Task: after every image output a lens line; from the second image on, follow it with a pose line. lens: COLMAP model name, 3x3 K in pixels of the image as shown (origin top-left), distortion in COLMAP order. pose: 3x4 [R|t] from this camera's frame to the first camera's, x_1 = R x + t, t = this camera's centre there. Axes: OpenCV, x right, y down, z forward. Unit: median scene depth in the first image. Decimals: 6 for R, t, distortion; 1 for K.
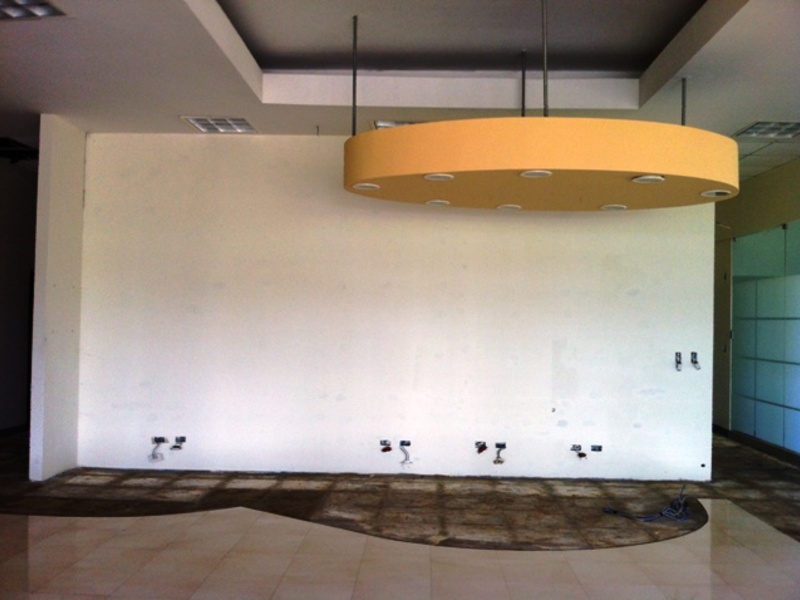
lens RADIAL K [[789.2, 0, 400.8], [0, 789.2, 298.0], [0, 0, 1]] dist [-0.019391, 0.000000]
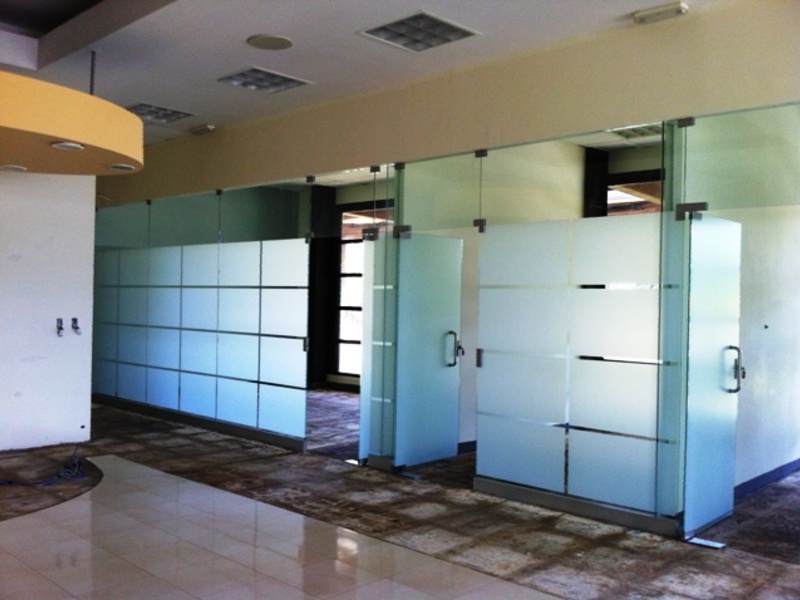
lens RADIAL K [[789.2, 0, 401.5], [0, 789.2, 300.2], [0, 0, 1]] dist [-0.019391, 0.000000]
pose [[0.676867, -0.003003, 0.736099, -0.100215], [-0.027846, 0.999171, 0.029682, 0.003796], [-0.735578, -0.040588, 0.676223, -0.004466]]
